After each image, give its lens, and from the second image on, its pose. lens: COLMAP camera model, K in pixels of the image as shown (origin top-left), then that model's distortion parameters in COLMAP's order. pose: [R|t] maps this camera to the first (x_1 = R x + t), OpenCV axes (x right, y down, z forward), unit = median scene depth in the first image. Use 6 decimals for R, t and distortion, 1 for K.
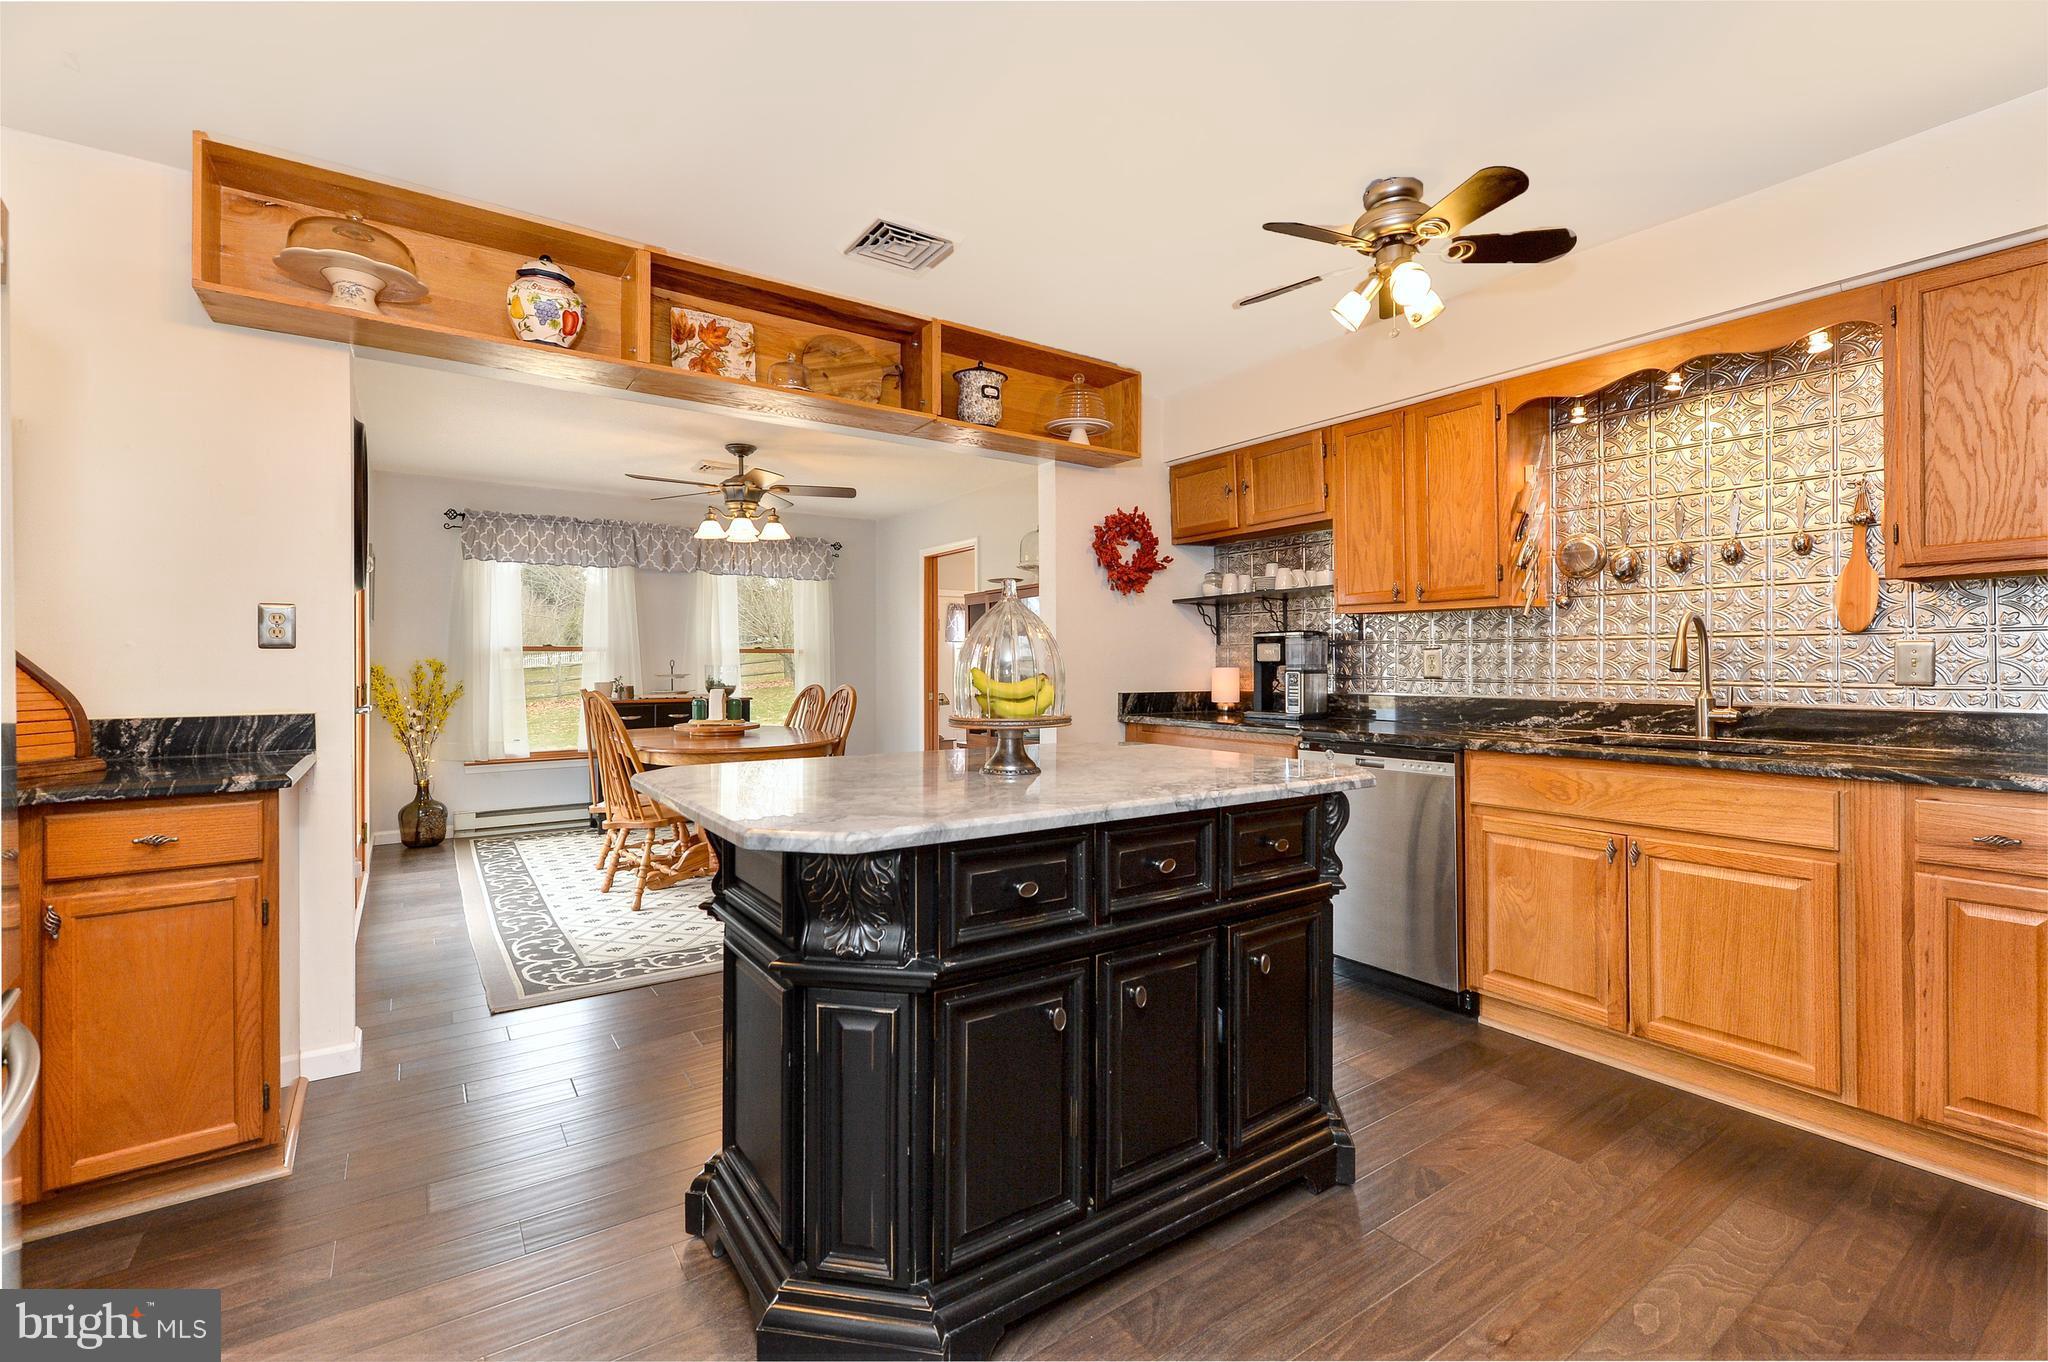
lens RADIAL K [[889.9, 0, 1024.0], [0, 889.9, 681.0], [0, 0, 1]] dist [-0.001979, -0.000108]
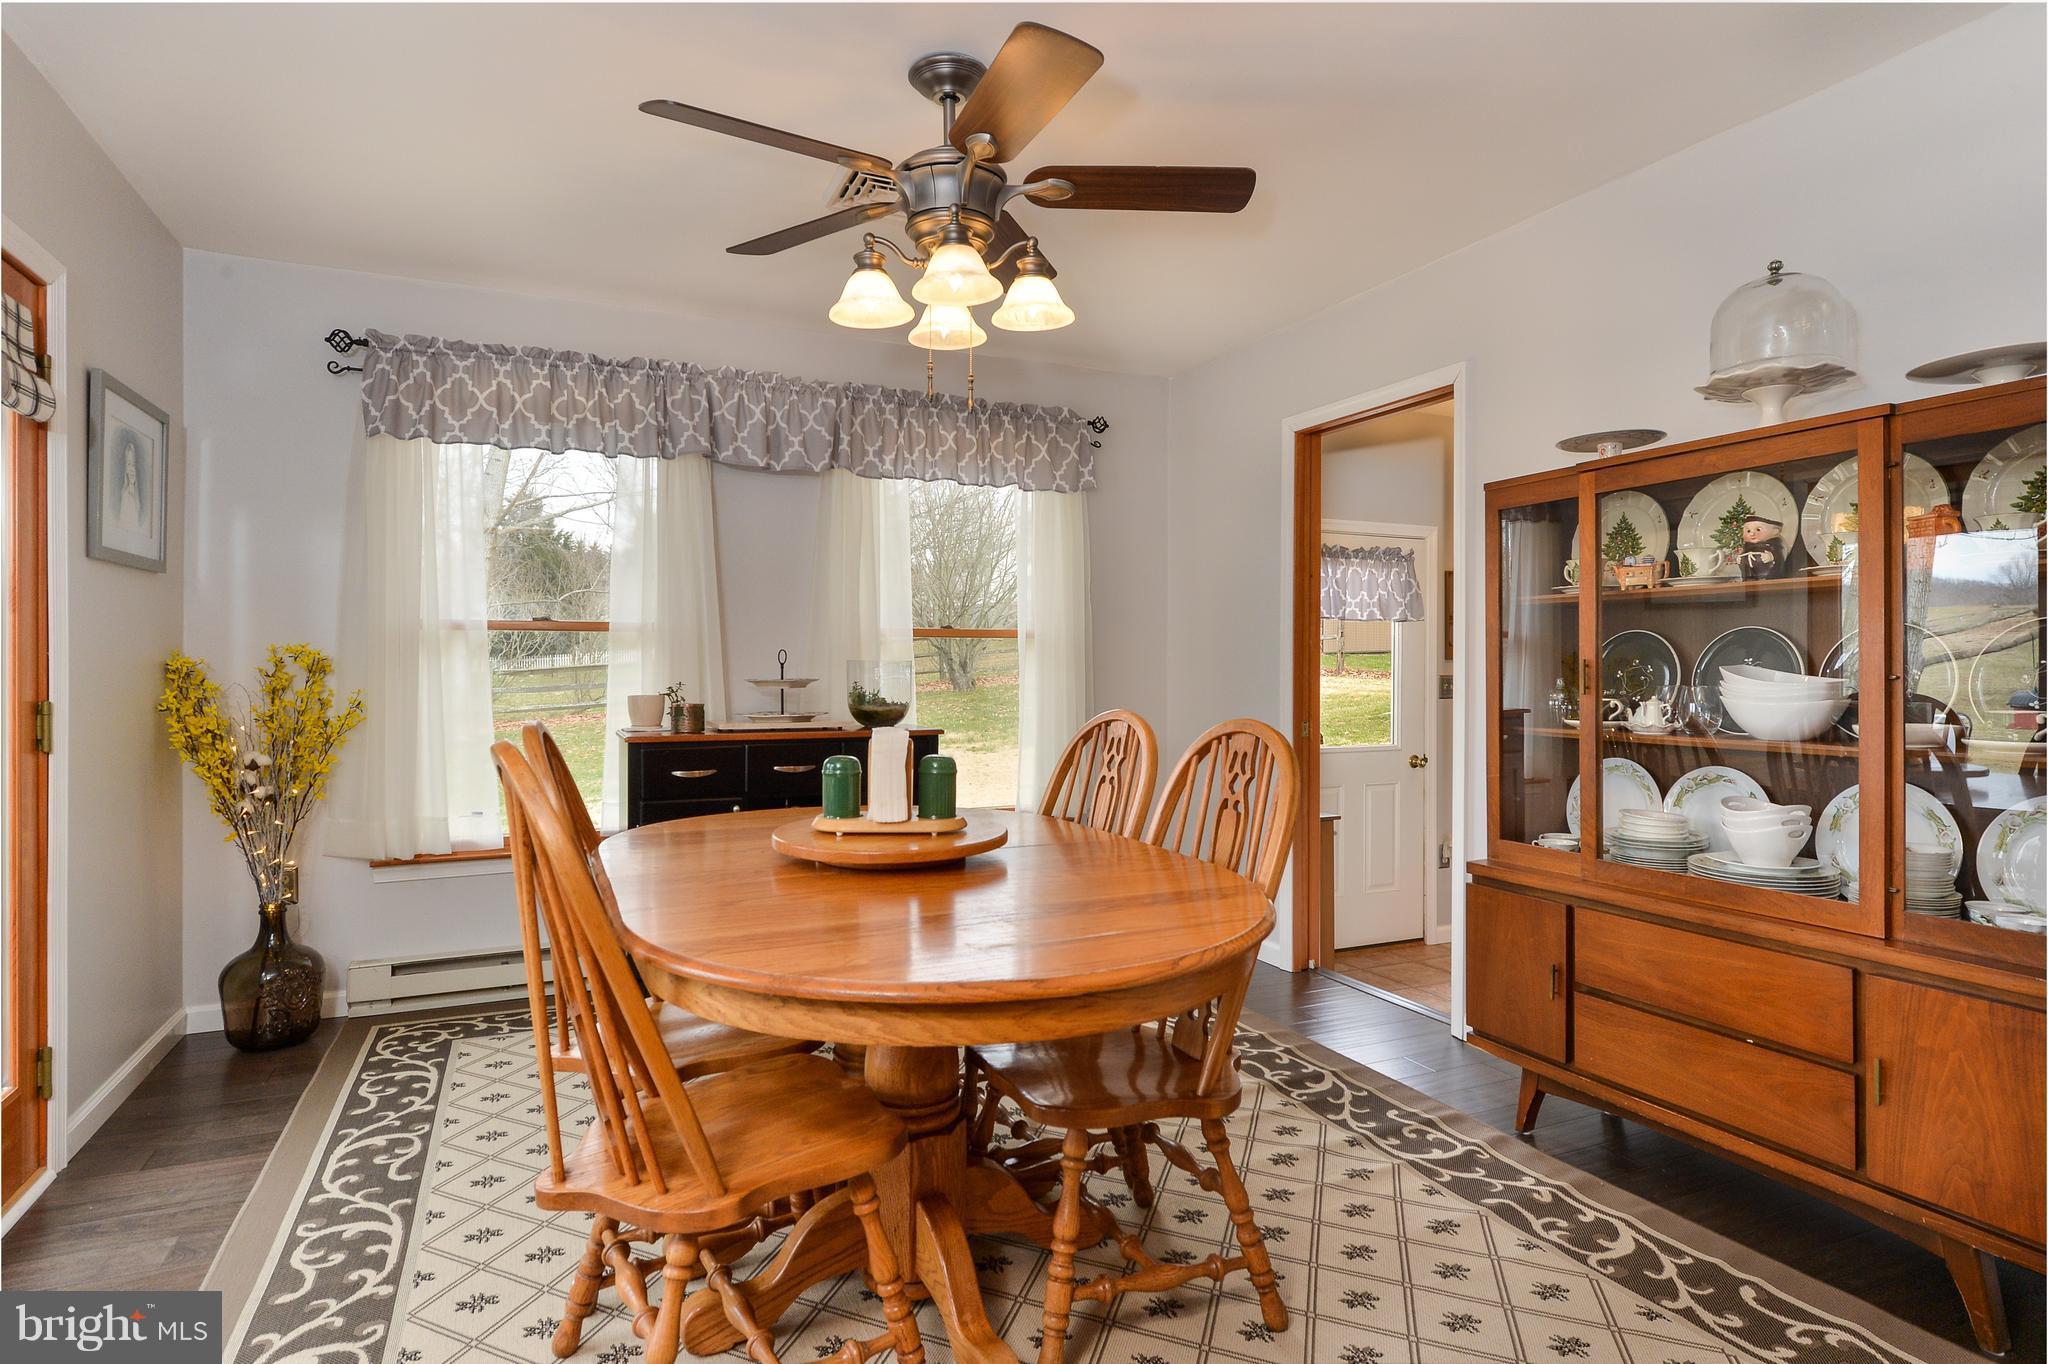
lens RADIAL K [[1102.3, 0, 1024.0], [0, 1102.3, 682.0], [0, 0, 1]] dist [0.001807, -0.000384]
pose [[0.984813, 0.005884, -0.173520, -0.170789], [-0.006721, 0.999968, -0.004236, -0.004853], [0.173490, 0.005338, 0.984821, 0.457400]]
